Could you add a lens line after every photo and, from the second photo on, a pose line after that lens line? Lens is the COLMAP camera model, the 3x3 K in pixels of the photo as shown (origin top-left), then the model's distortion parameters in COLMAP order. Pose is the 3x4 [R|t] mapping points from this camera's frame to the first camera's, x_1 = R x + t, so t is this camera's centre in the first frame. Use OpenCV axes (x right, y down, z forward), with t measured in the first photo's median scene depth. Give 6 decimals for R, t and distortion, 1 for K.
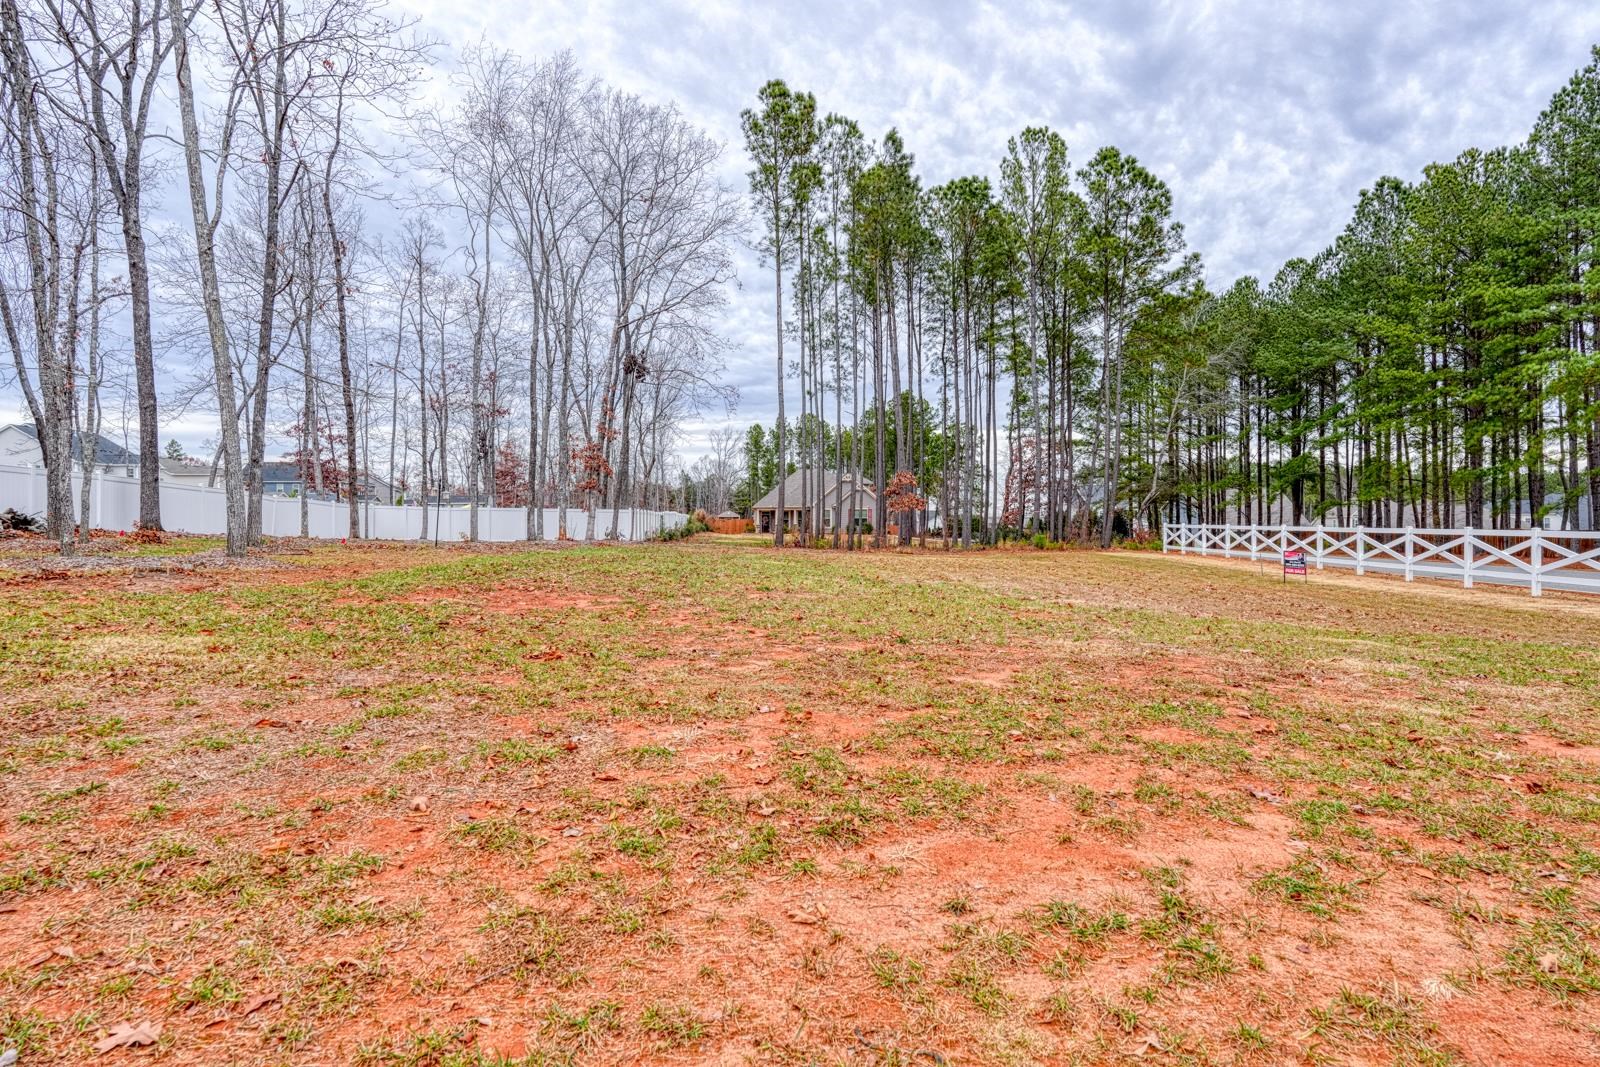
lens RADIAL K [[872.7, 0, 800.0], [0, 872.7, 533.5], [0, 0, 1]] dist [0.001140, 0.000822]
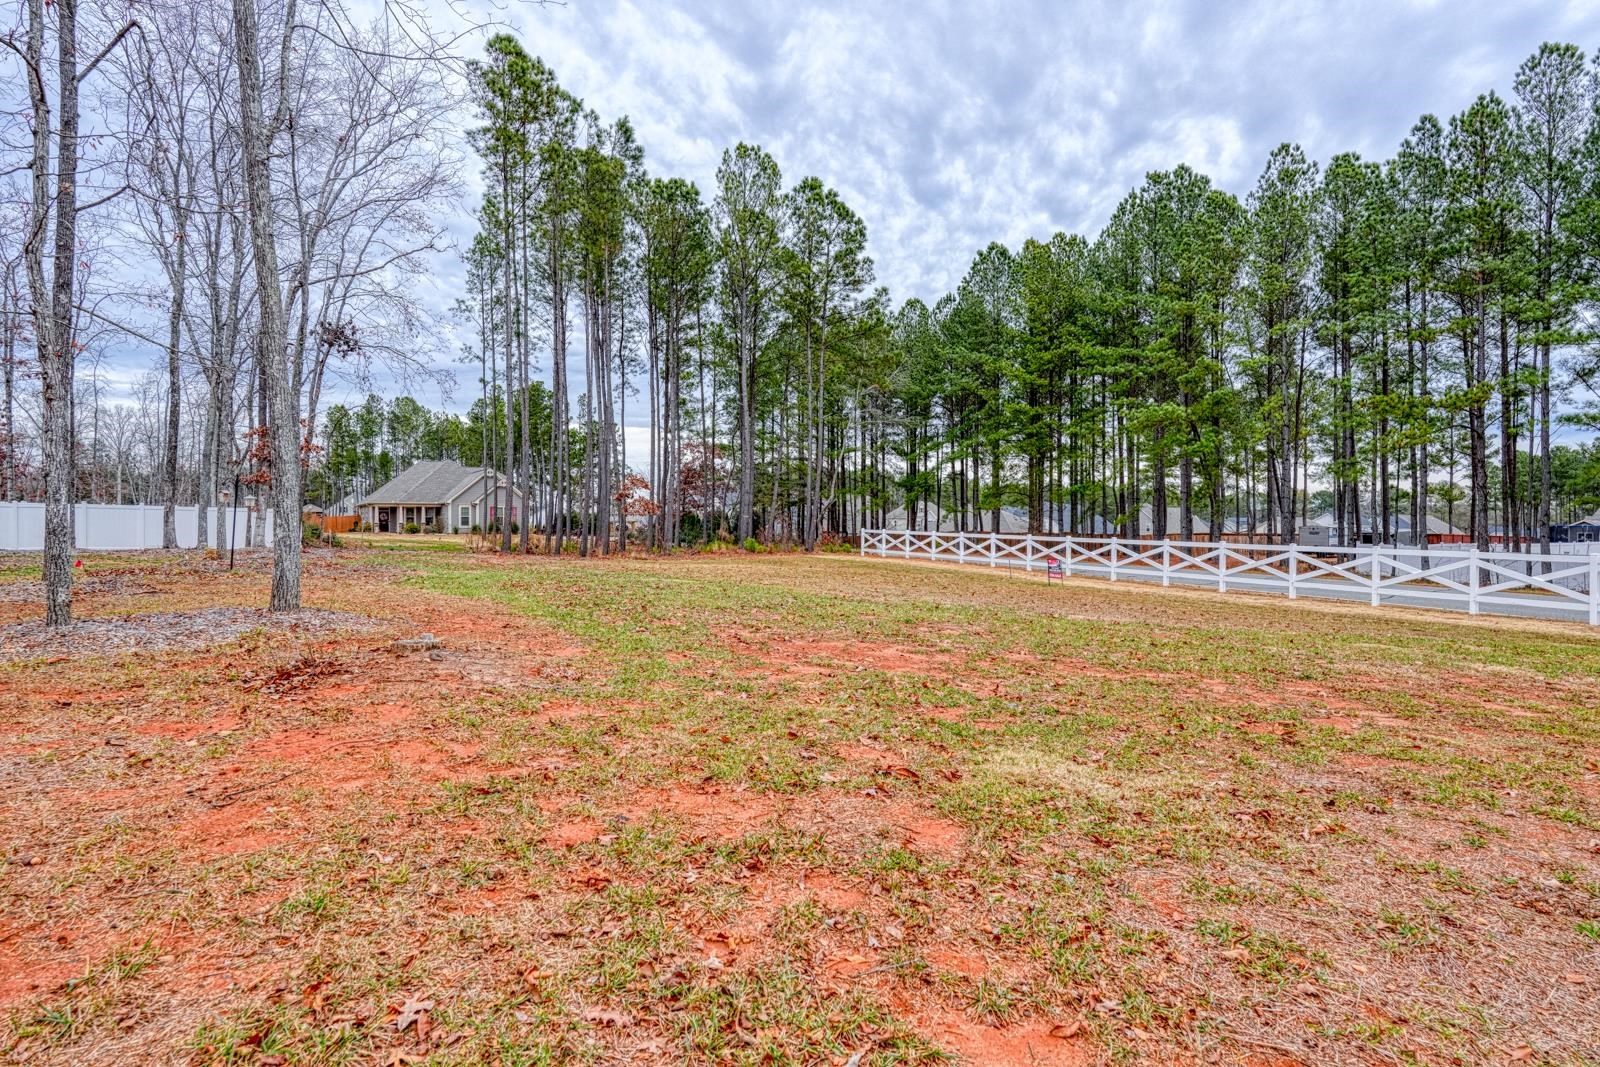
lens RADIAL K [[865.7, 0, 800.0], [0, 865.7, 533.5], [0, 0, 1]] dist [-0.004499, -0.000904]
pose [[0.888973, 0.001308, 0.457958, -0.125111], [-0.004107, 0.999978, 0.005116, -0.008932], [-0.457941, -0.006429, 0.888959, 0.051451]]
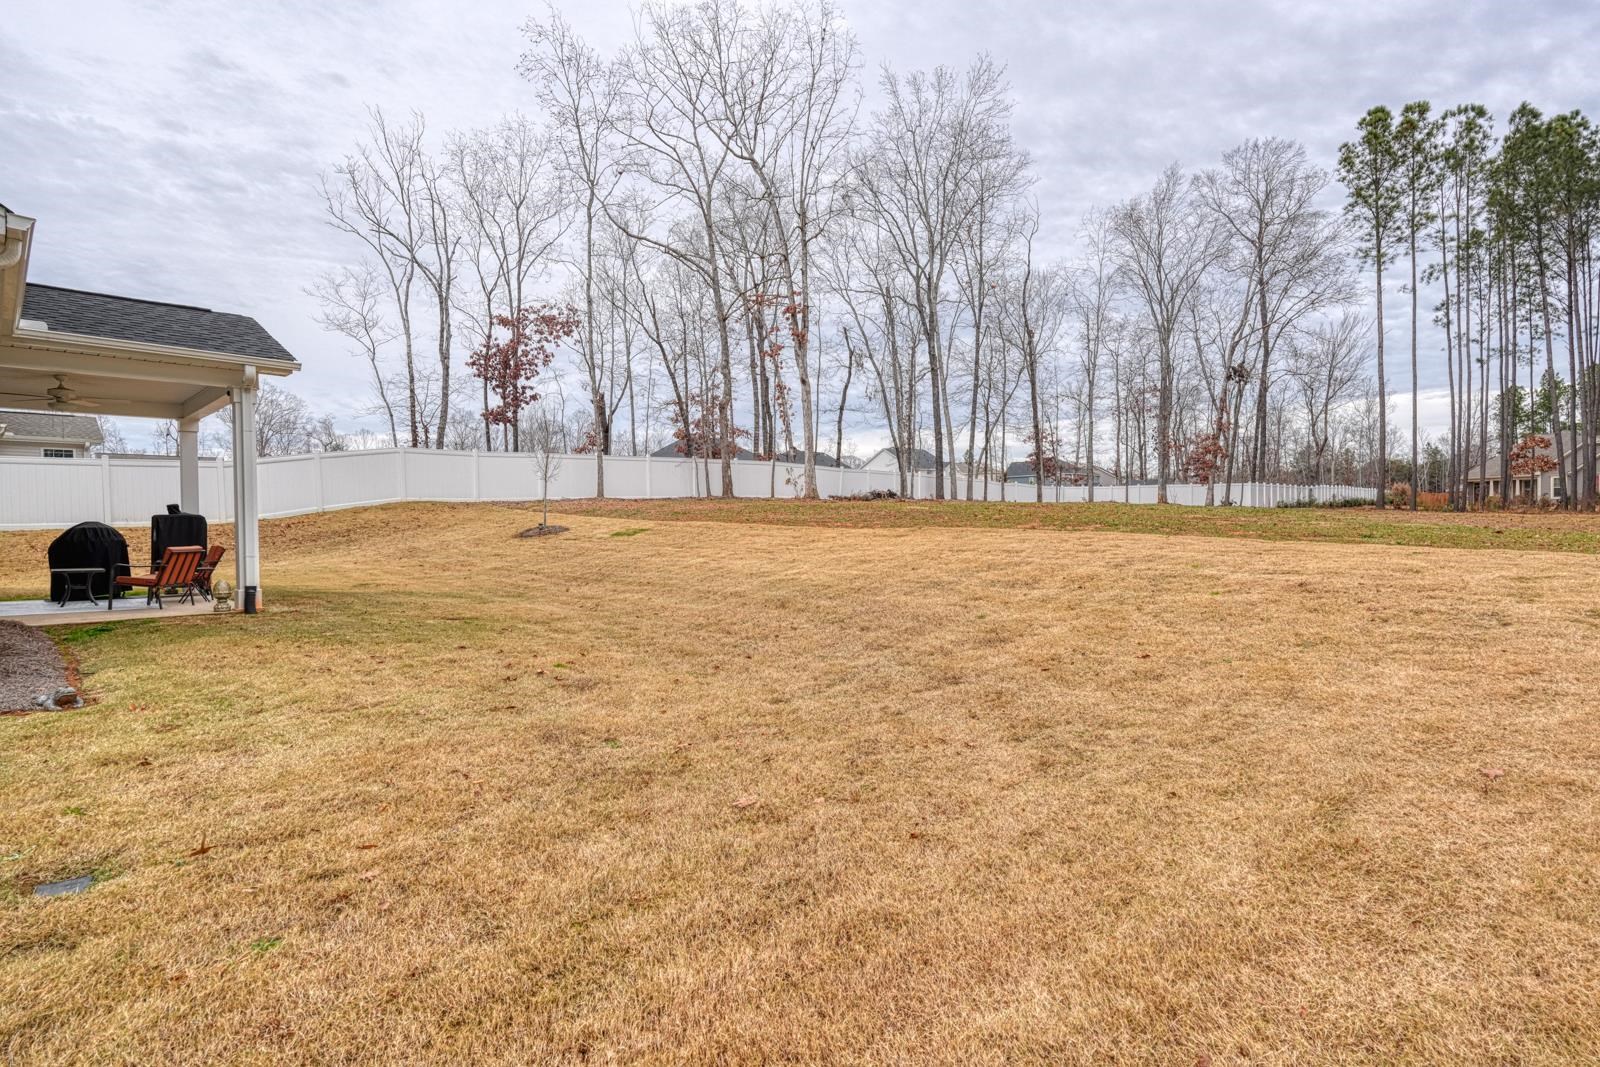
lens RADIAL K [[783.7, 0, 800.0], [0, 783.7, 533.5], [0, 0, 1]] dist [-0.002366, -0.000119]
pose [[0.667282, 0.005621, -0.744784, 0.180832], [0.008944, 0.999839, 0.015559, 0.019019], [0.744751, -0.017044, 0.667125, -0.208154]]
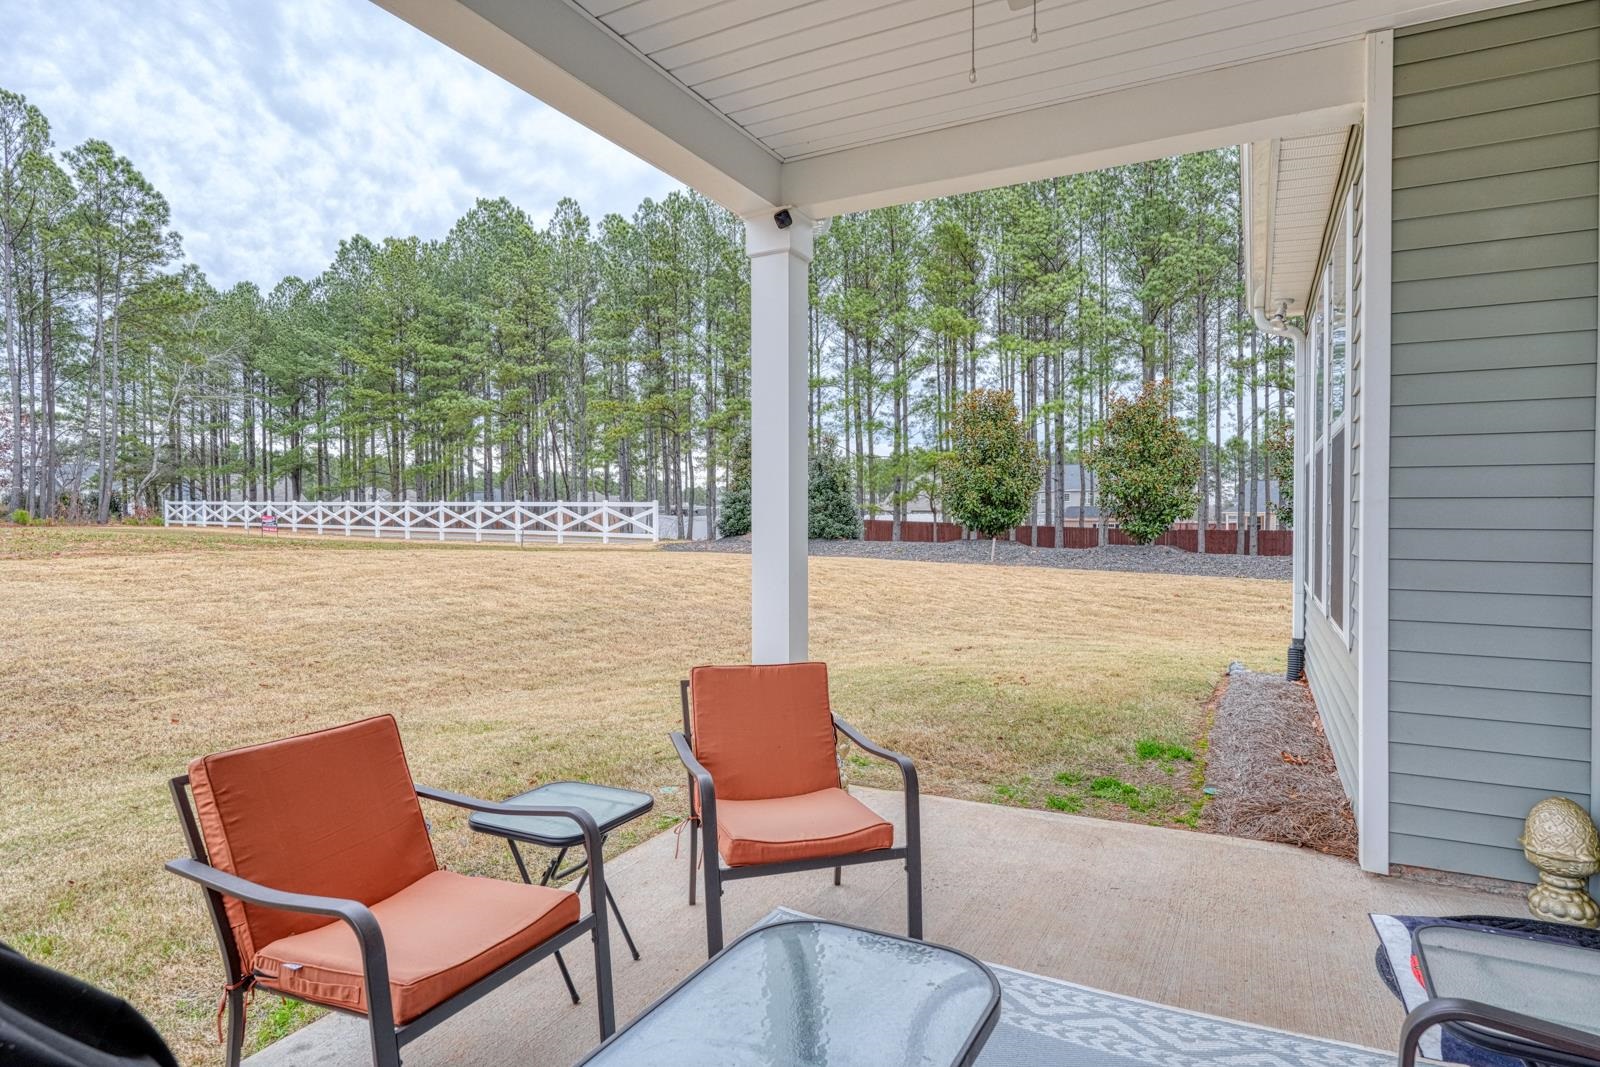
lens RADIAL K [[872.7, 0, 800.0], [0, 872.7, 533.5], [0, 0, 1]] dist [0.001140, 0.000822]
pose [[0.519727, -0.012815, 0.854236, -0.095303], [0.003026, 0.999909, 0.013160, 0.014607], [-0.854327, -0.004255, 0.519718, -0.224939]]
